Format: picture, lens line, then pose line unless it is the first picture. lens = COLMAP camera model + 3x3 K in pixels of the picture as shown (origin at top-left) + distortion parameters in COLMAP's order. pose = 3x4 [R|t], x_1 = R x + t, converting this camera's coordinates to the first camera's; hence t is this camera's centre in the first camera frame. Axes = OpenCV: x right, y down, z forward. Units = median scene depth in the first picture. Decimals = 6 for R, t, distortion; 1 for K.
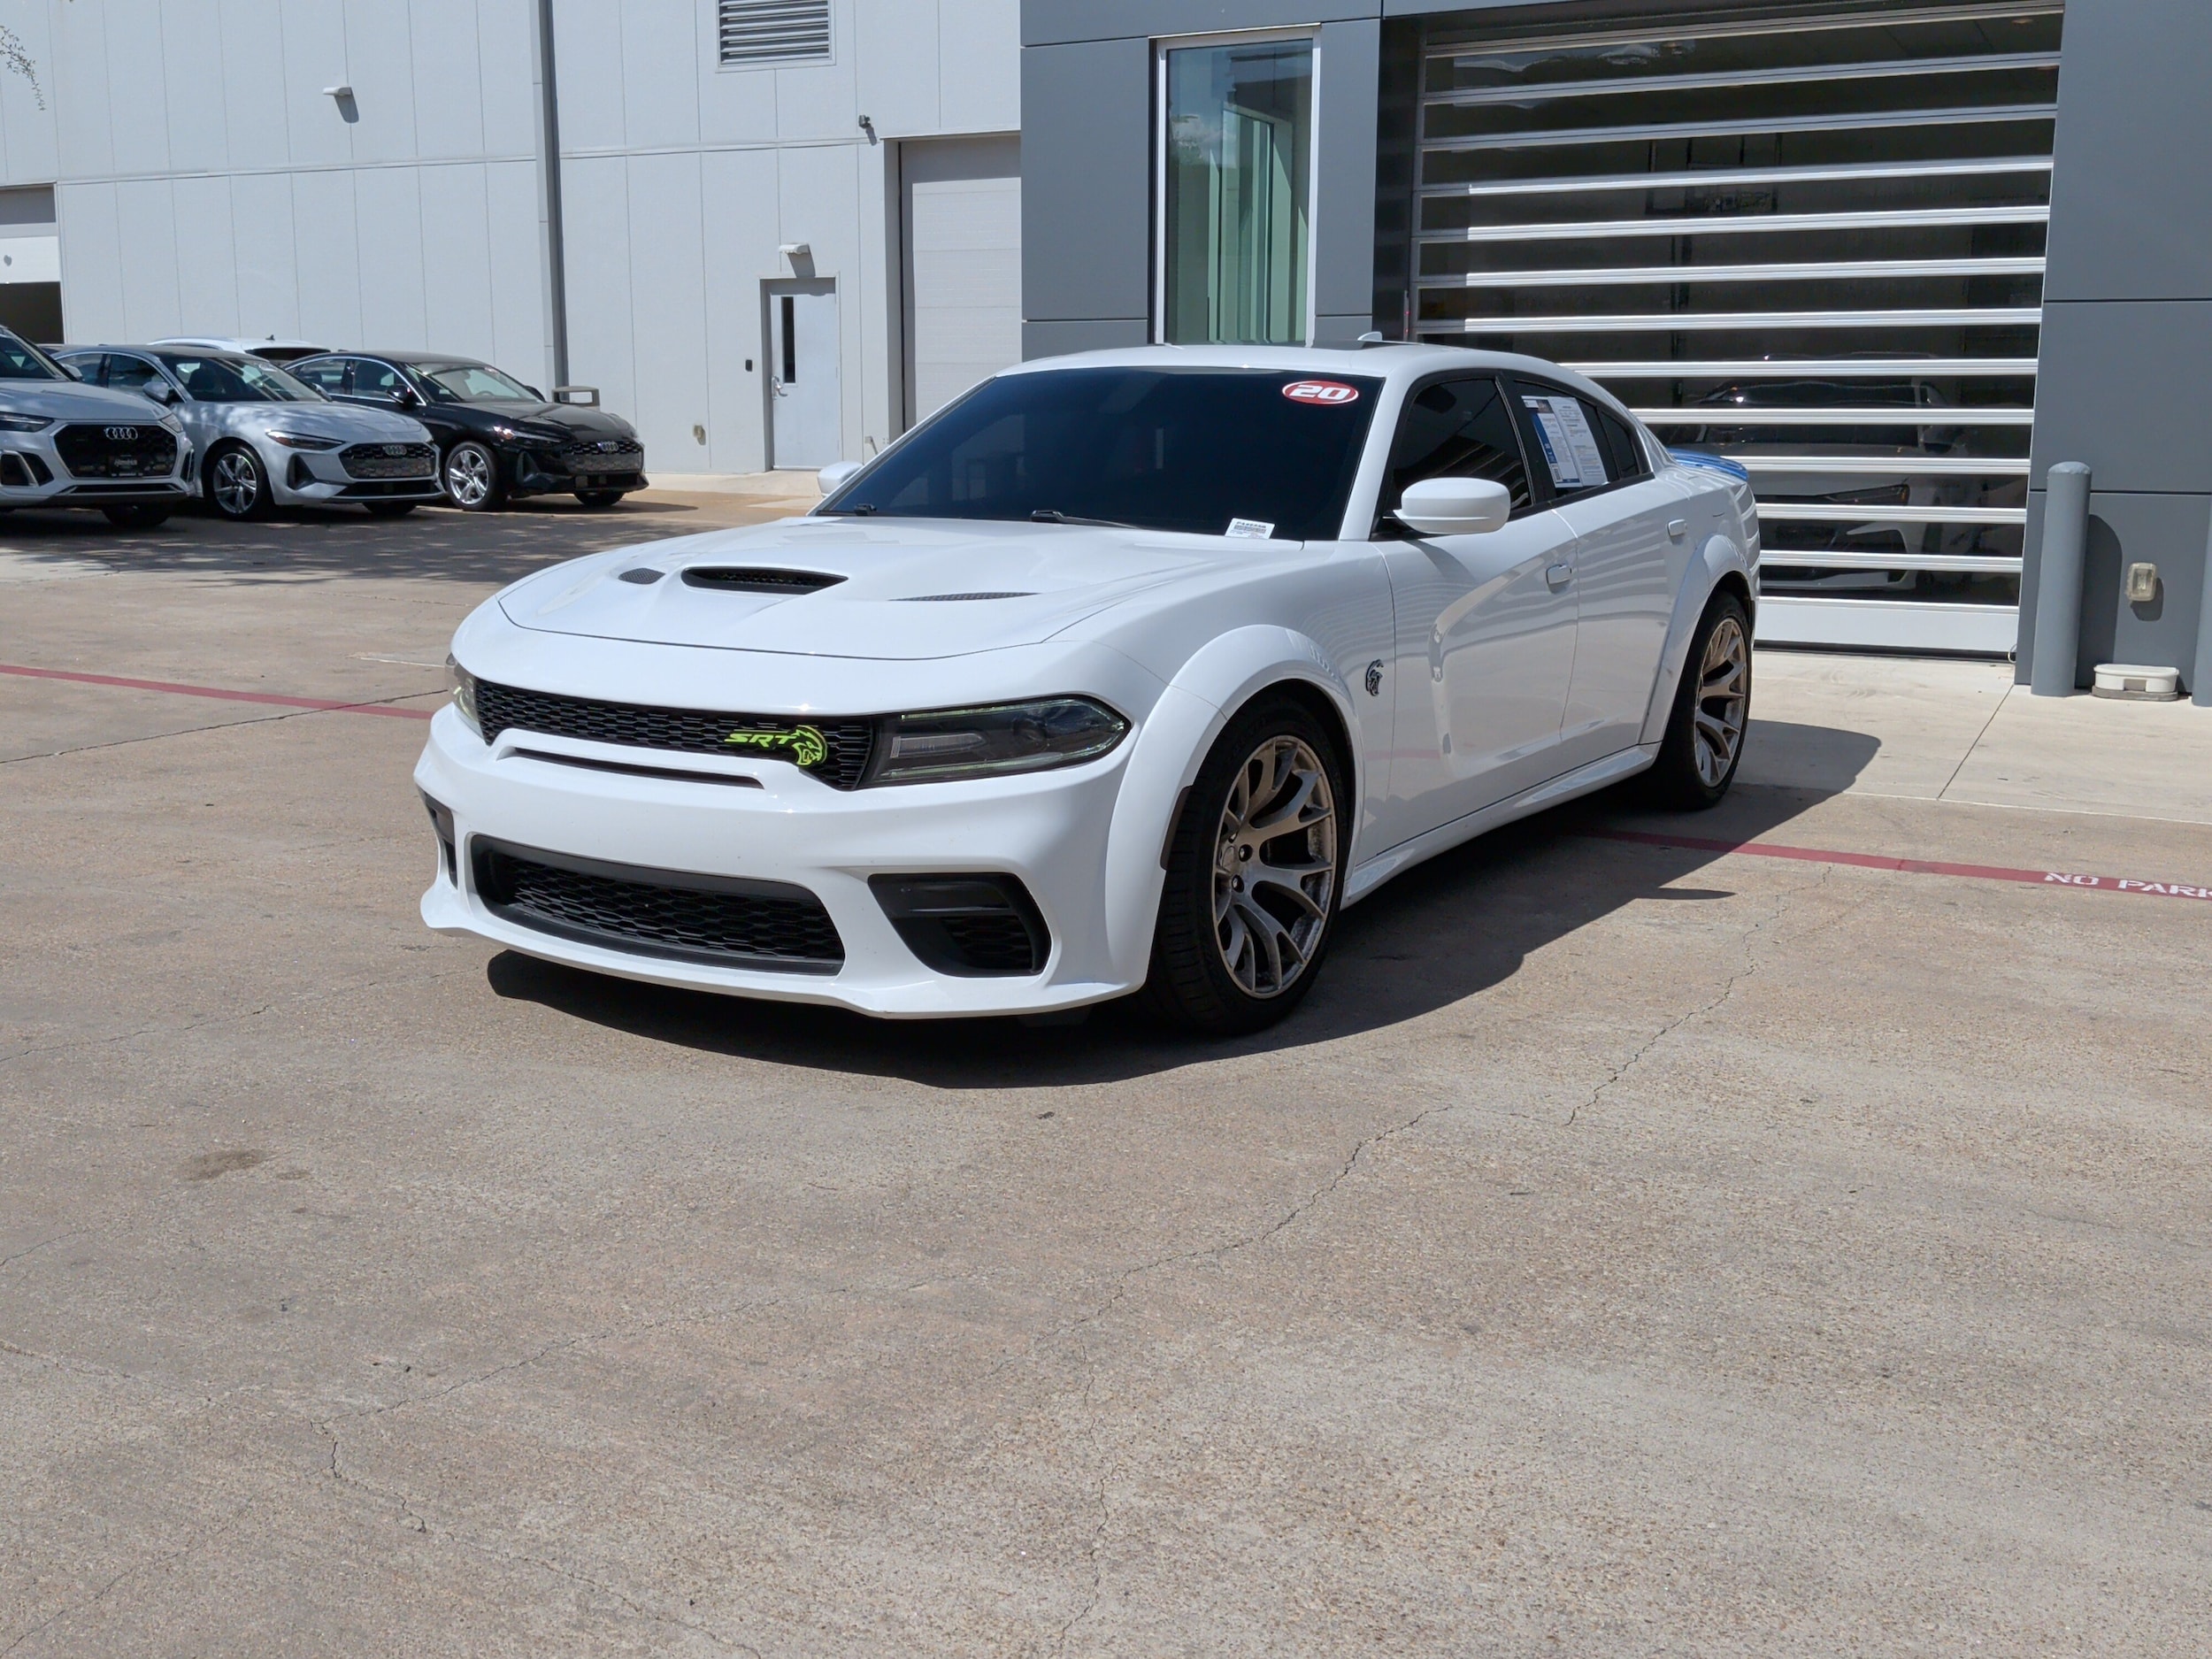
lens RADIAL K [[2091.2, 0, 1081.3], [0, 2091.2, 822.7], [0, 0, 1]] dist [0.095353, -0.161740]
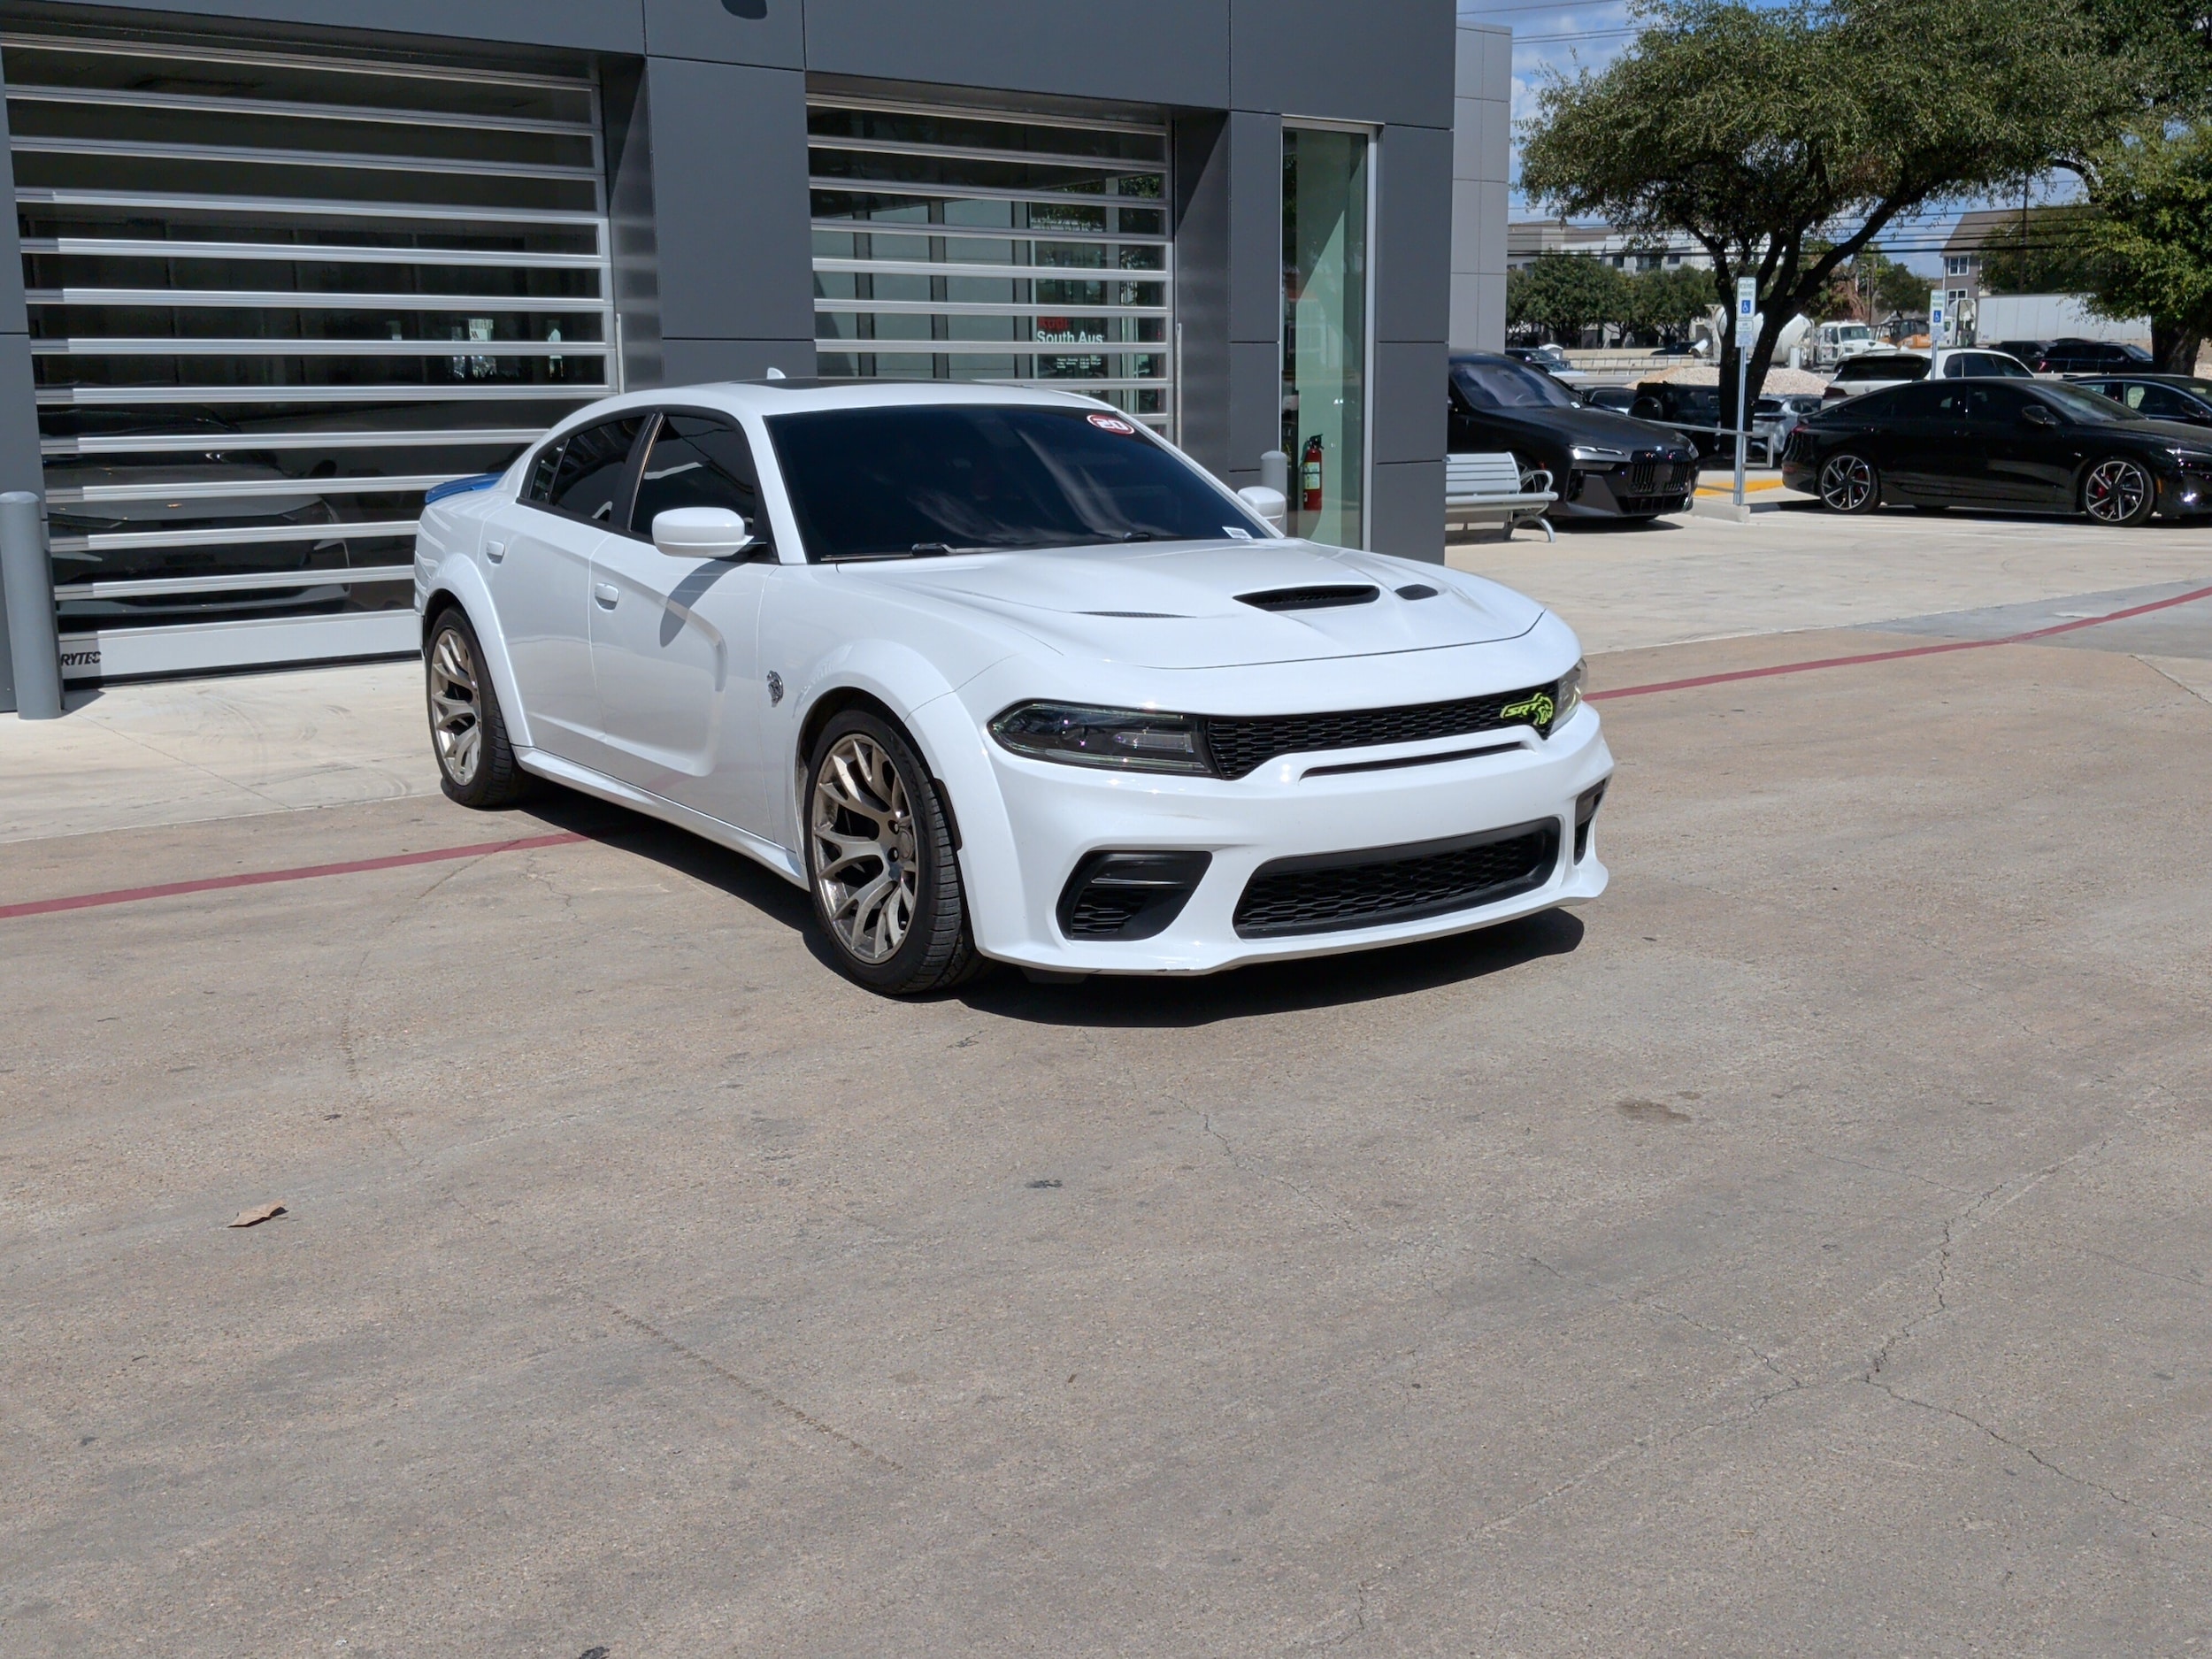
lens RADIAL K [[2091.2, 0, 1081.3], [0, 2091.2, 822.7], [0, 0, 1]] dist [0.095353, -0.161740]
pose [[0.435827, -0.184304, 0.880958, -1.444008], [0.188224, 0.975829, 0.111035, -0.169672], [-0.880129, 0.117425, 0.459983, 0.687373]]
